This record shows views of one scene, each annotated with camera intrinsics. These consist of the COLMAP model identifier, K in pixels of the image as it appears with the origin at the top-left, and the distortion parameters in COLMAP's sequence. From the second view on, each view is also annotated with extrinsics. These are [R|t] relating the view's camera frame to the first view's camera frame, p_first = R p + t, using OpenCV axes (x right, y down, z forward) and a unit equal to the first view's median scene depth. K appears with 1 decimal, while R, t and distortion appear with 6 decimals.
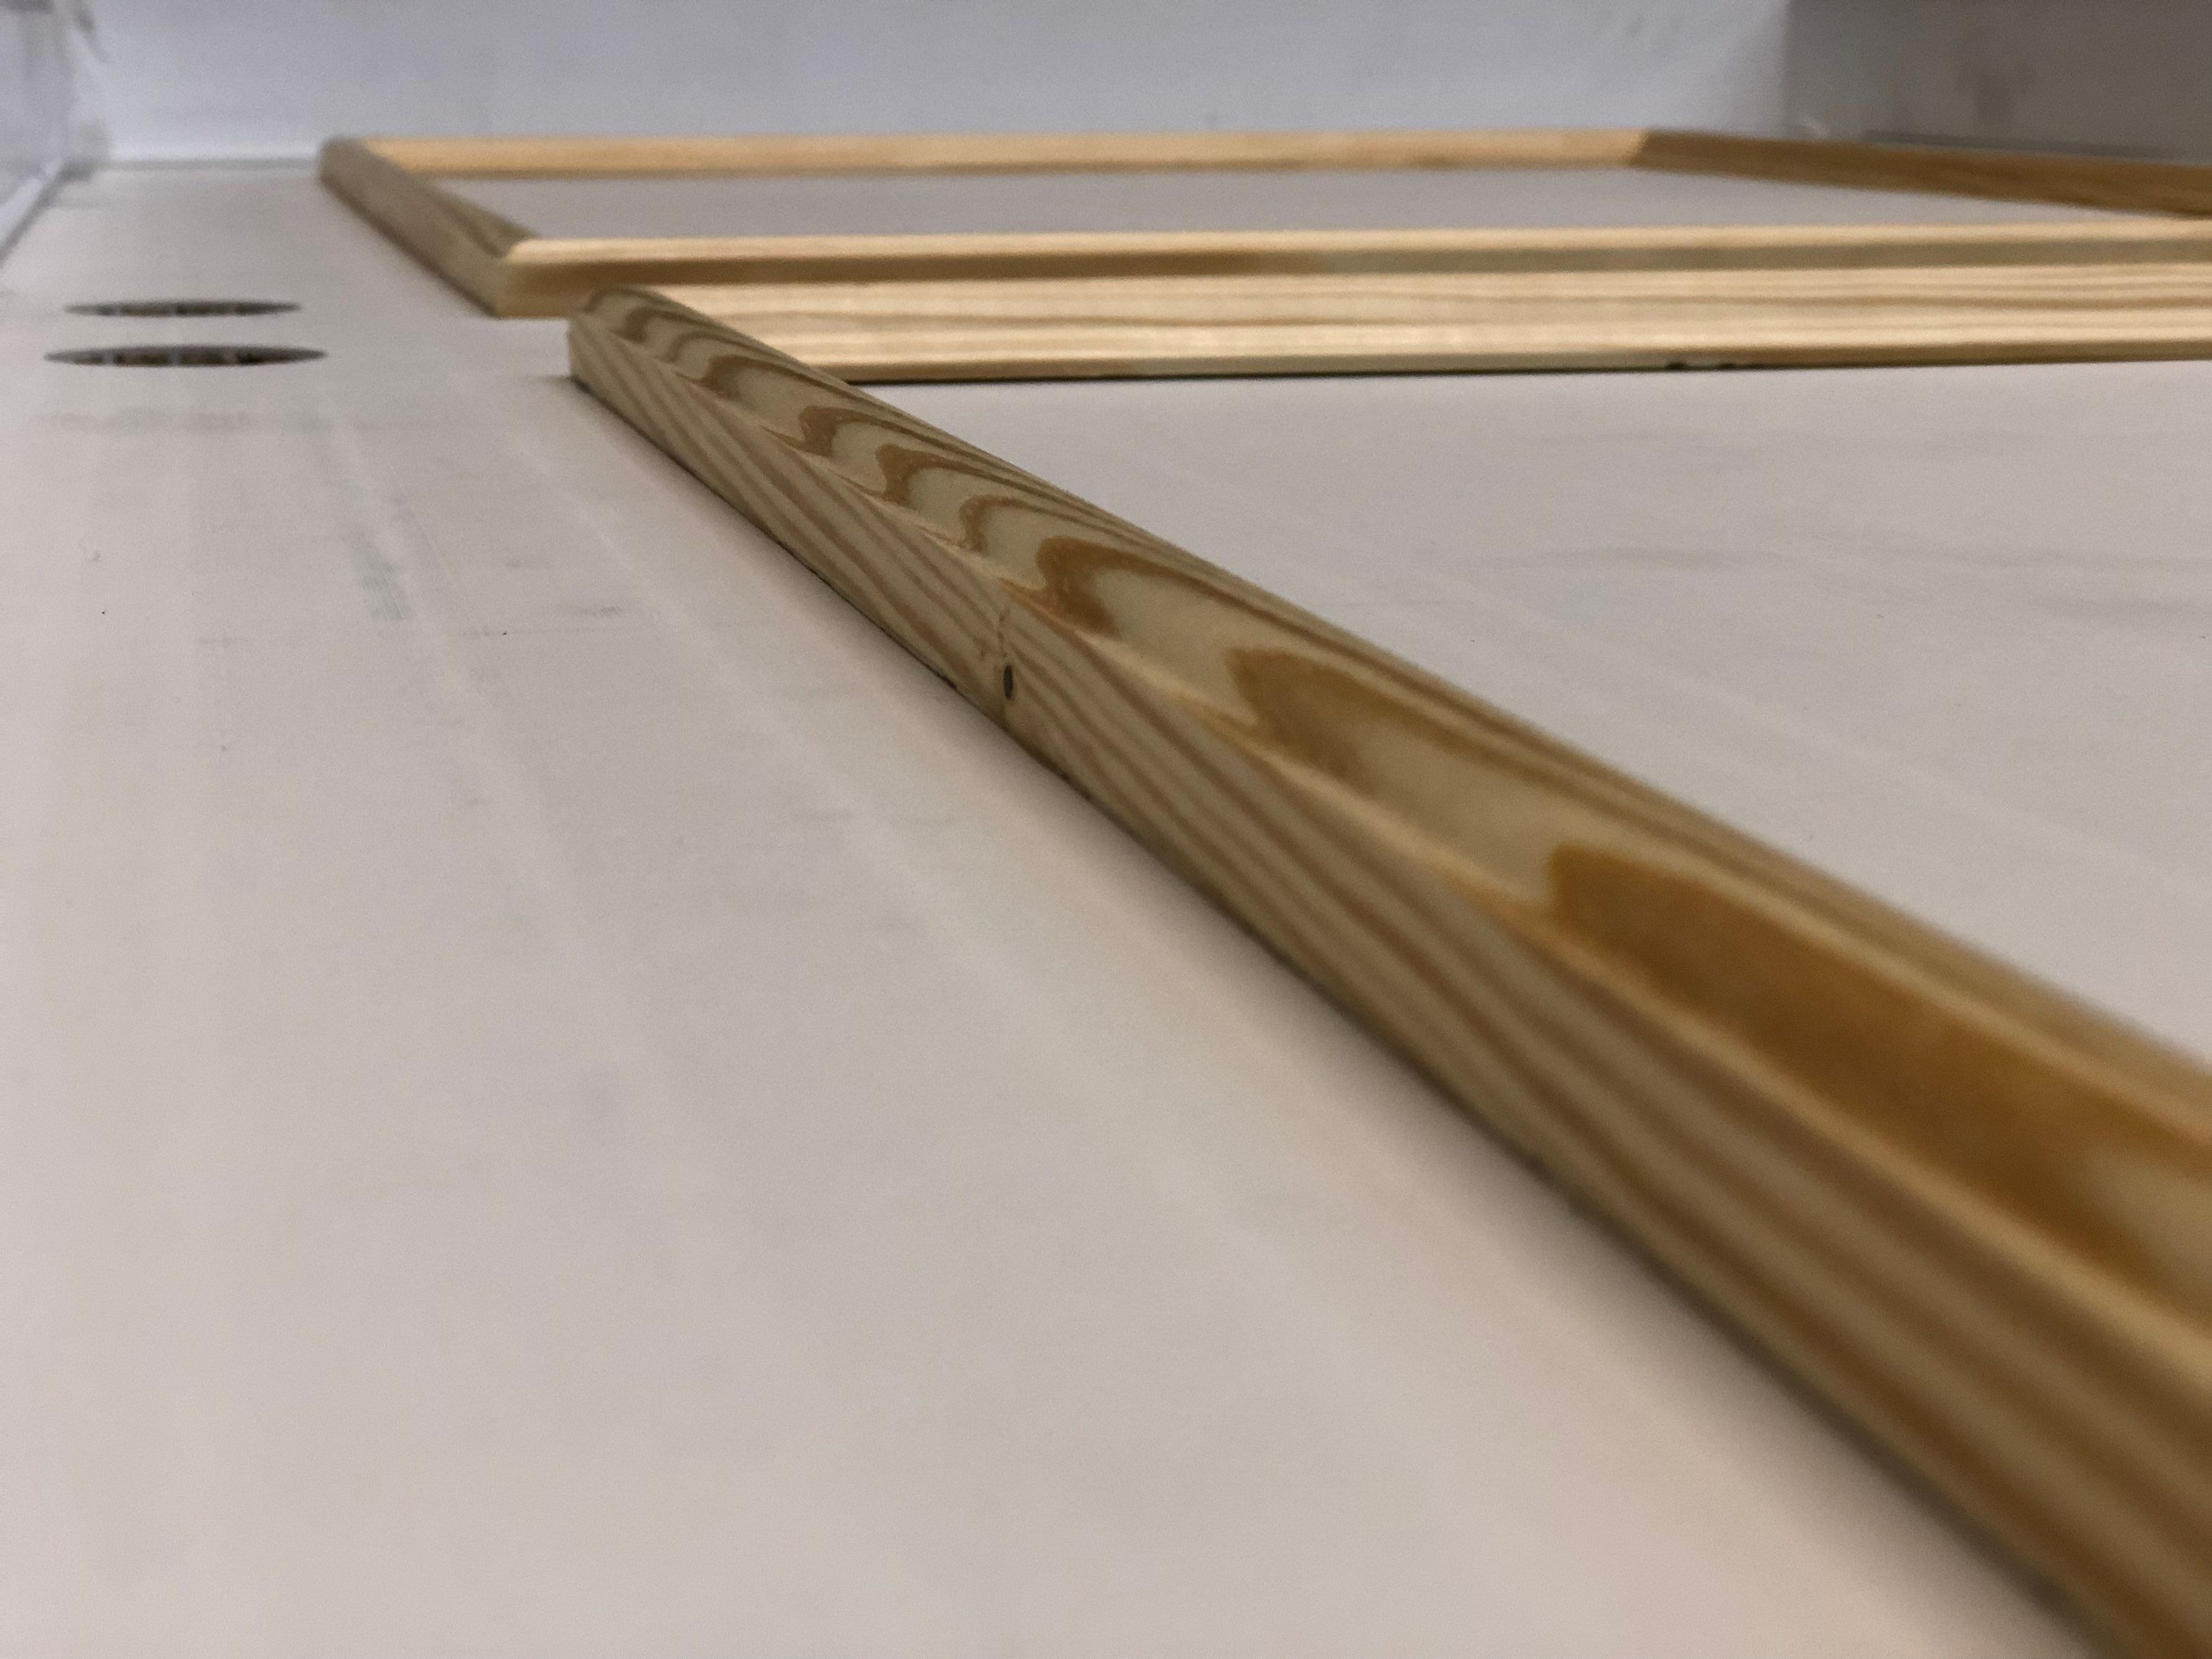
lens RADIAL K [[3725.5, 0, 1059.3], [0, 3725.5, 830.6], [0, 0, 1]] dist [0.007712, 0.074551]
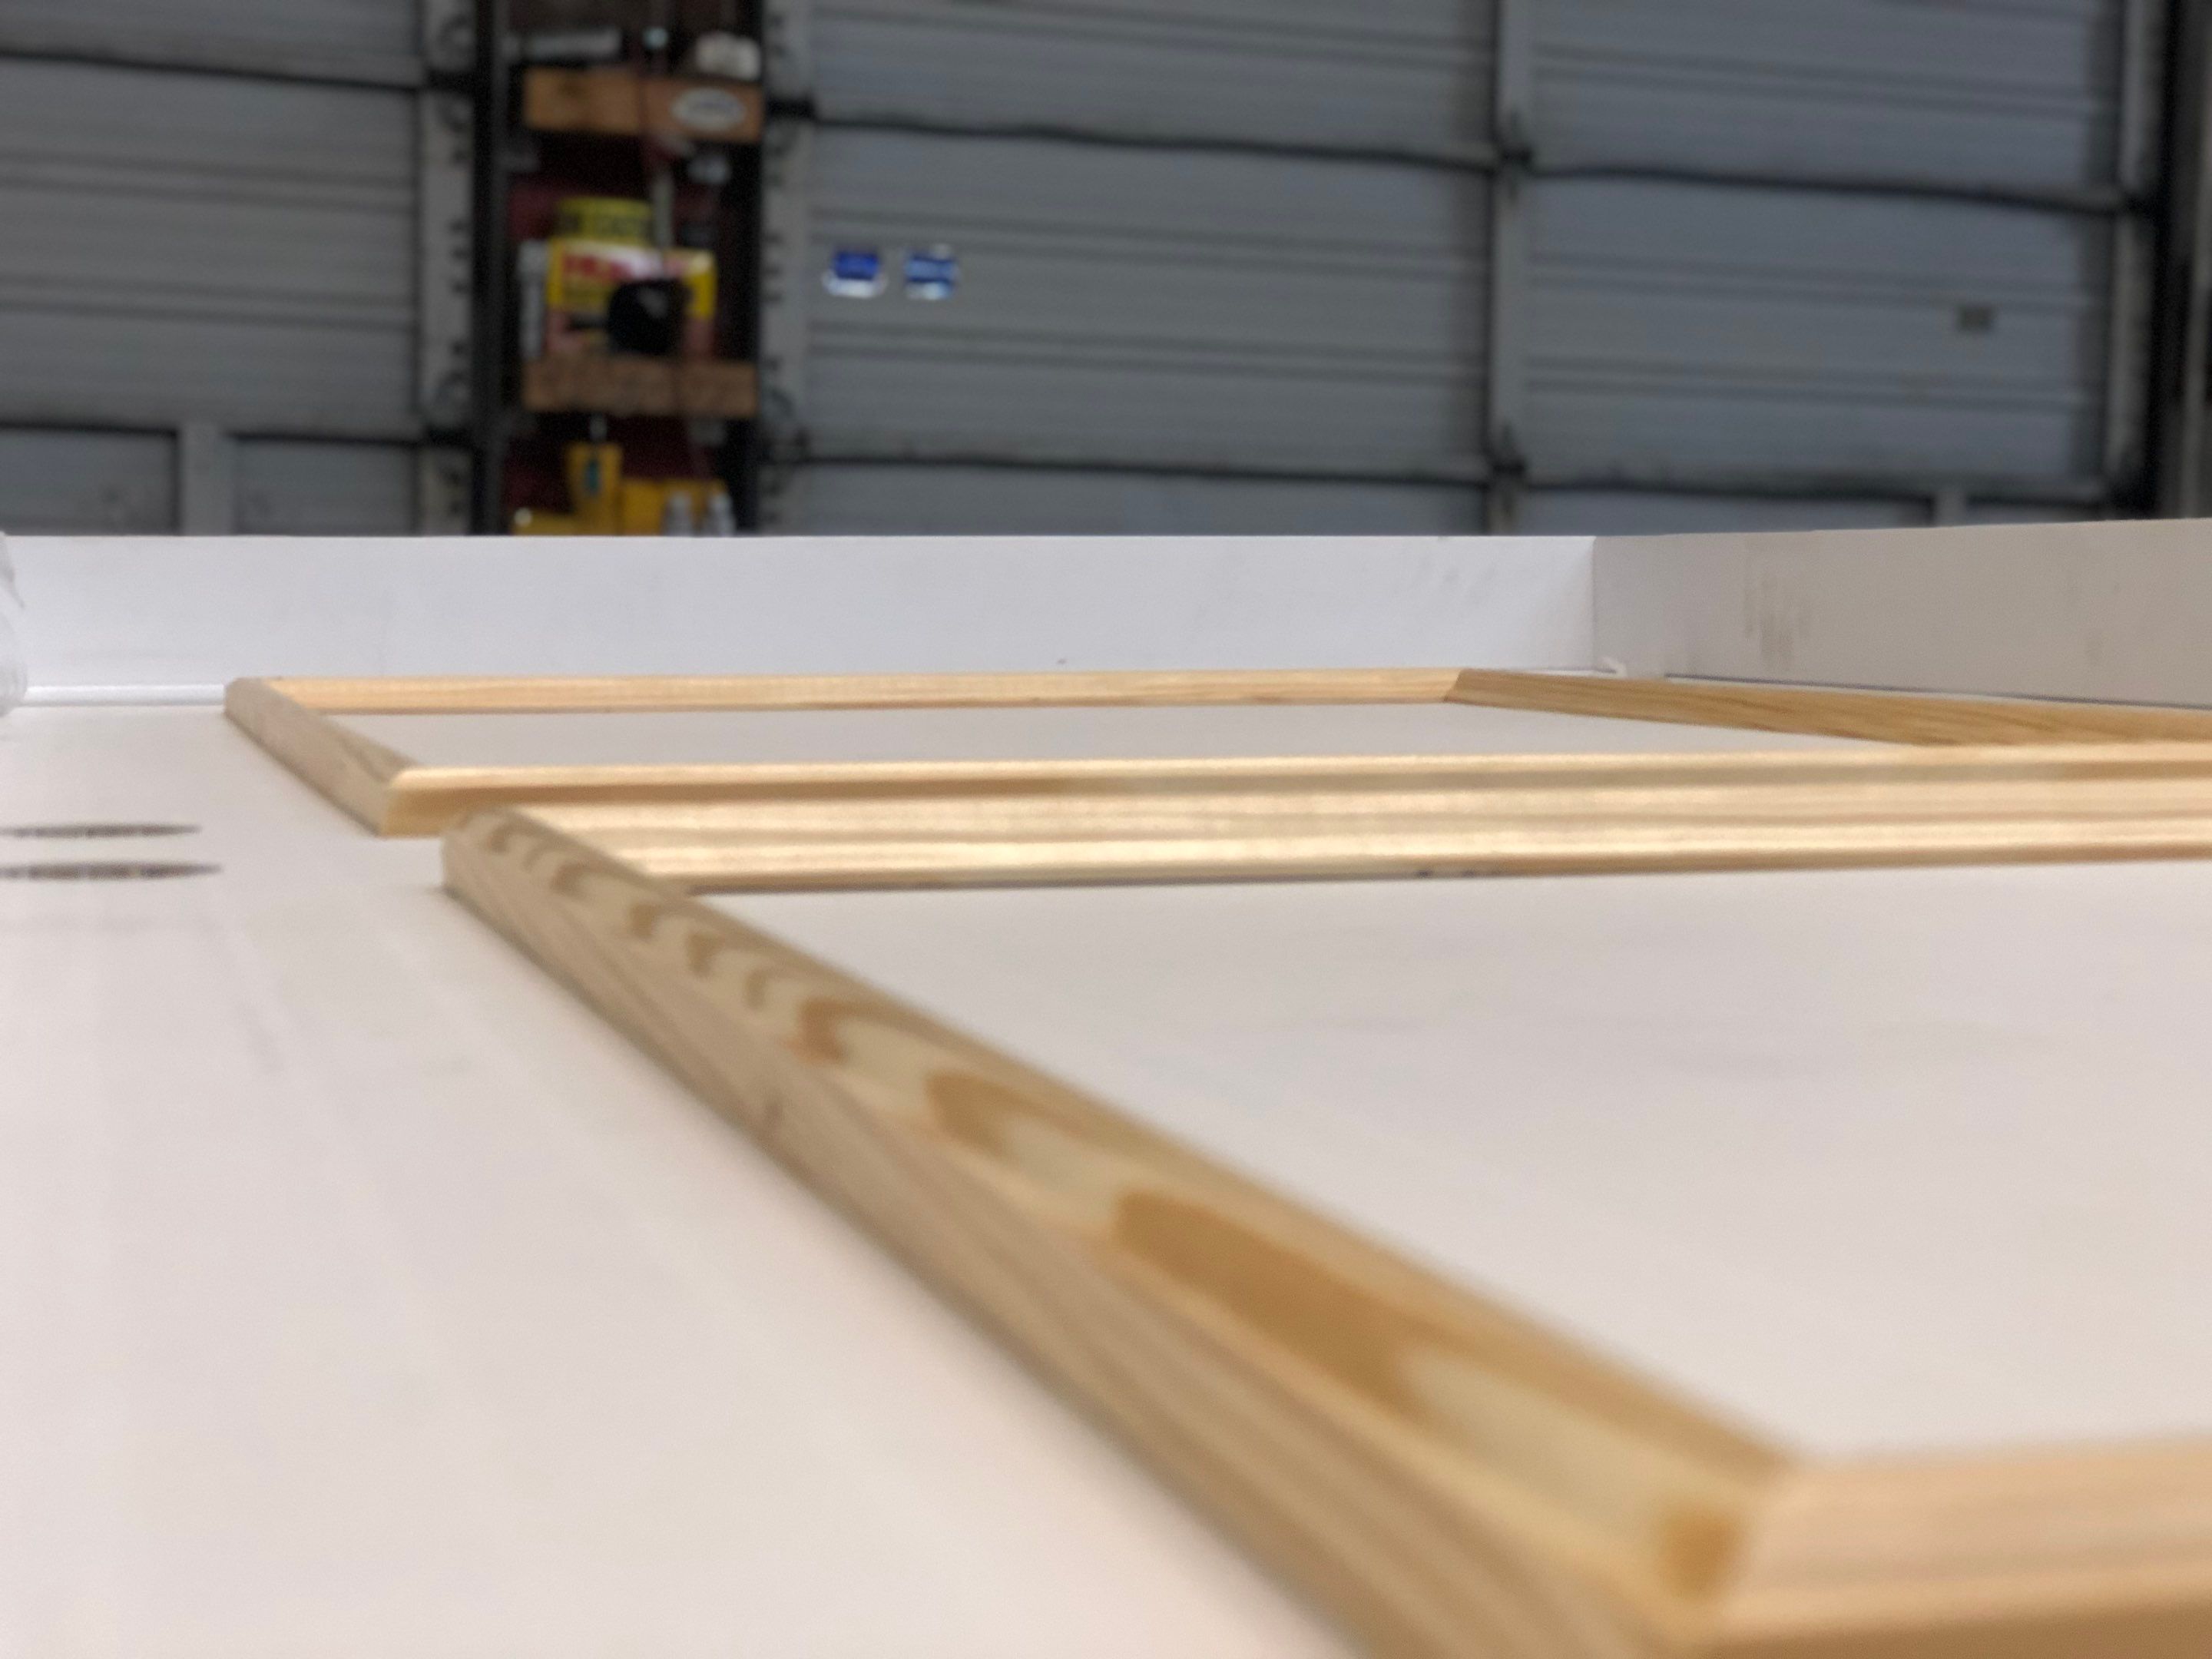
lens RADIAL K [[3732.9, 0, 1106.0], [0, 3732.9, 829.5], [0, 0, 1]] dist [0.002078, 0.693555]
pose [[0.999276, -0.003054, 0.037931, 0.025390], [0.008415, 0.989830, -0.142006, 0.022434], [-0.037111, 0.142222, 0.989139, -0.122233]]
